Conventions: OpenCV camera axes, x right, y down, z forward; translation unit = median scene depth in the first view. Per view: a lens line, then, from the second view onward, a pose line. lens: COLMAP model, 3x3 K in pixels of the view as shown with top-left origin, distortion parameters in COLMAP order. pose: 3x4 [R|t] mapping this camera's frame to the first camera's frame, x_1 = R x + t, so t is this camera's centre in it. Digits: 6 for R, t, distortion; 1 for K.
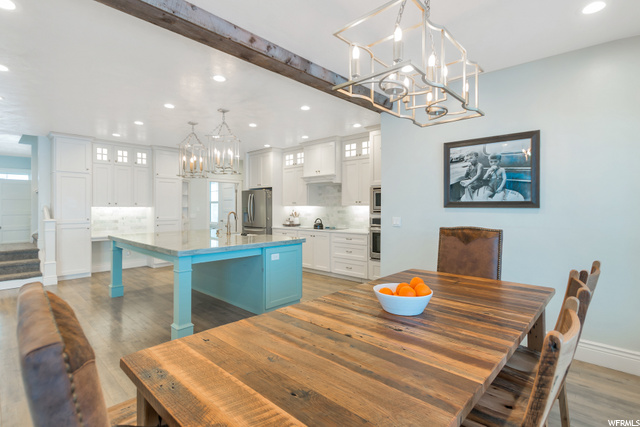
lens RADIAL K [[308.5, 0, 316.1], [0, 308.5, 207.6], [0, 0, 1]] dist [0.009675, -0.001477]
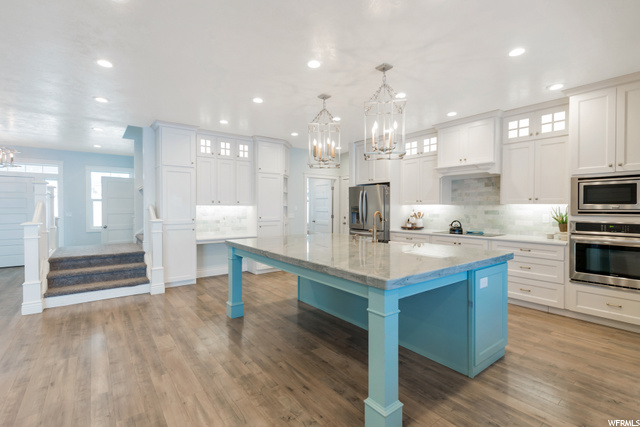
lens RADIAL K [[297.3, 0, 318.6], [0, 297.3, 211.4], [0, 0, 1]] dist [0.021033, -0.001496]
pose [[0.986278, 0.004218, -0.165037, -0.230334], [-0.001854, 0.999894, 0.014472, 0.001551], [0.165080, -0.013968, 0.986181, 0.206982]]
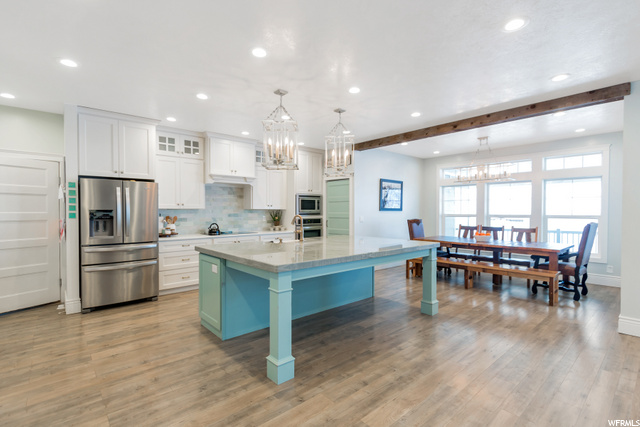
lens RADIAL K [[297.3, 0, 317.2], [0, 297.3, 218.1], [0, 0, 1]] dist [0.021033, -0.001496]
pose [[0.108183, -0.023121, 0.993862, -0.866282], [0.000413, 0.999730, 0.023213, 0.001495], [-0.994131, -0.002101, 0.108164, 0.671560]]
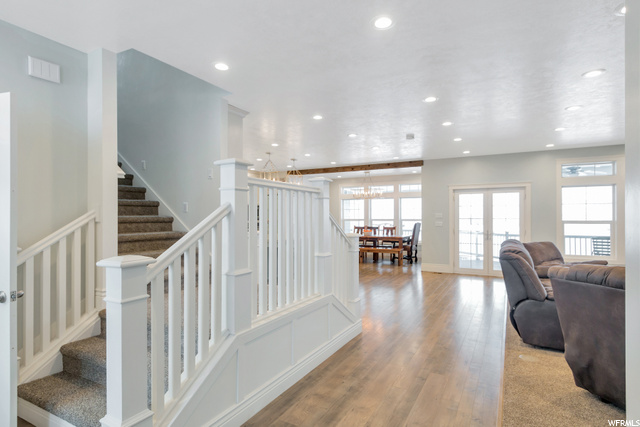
lens RADIAL K [[351.8, 0, 306.7], [0, 351.8, 210.7], [0, 0, 1]] dist [-0.009993, -0.000667]
pose [[-0.223545, 0.020138, 0.974485, -1.521349], [0.005421, 0.999797, -0.019418, 0.003847], [-0.974678, 0.000942, -0.223609, 0.946451]]
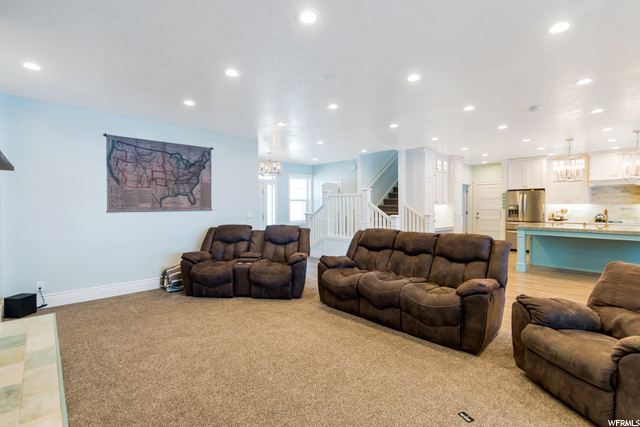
lens RADIAL K [[297.3, 0, 320.9], [0, 297.3, 212.2], [0, 0, 1]] dist [0.021033, -0.001496]
pose [[0.996397, 0.007447, -0.084484, -1.066159], [-0.005518, 0.999719, 0.023045, 0.005861], [0.084632, -0.022496, 0.996158, -0.297652]]
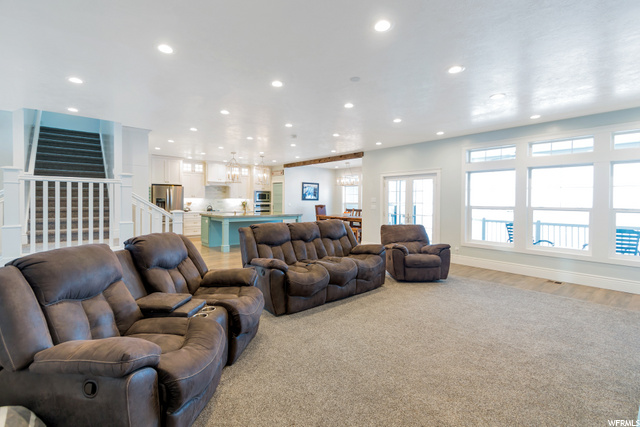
lens RADIAL K [[297.3, 0, 306.7], [0, 297.3, 204.0], [0, 0, 1]] dist [0.021033, -0.001496]
pose [[0.155793, -0.005551, 0.987774, -1.663225], [-0.008503, 0.999940, 0.006960, 0.010876], [-0.987753, -0.009483, 0.155736, 0.232610]]
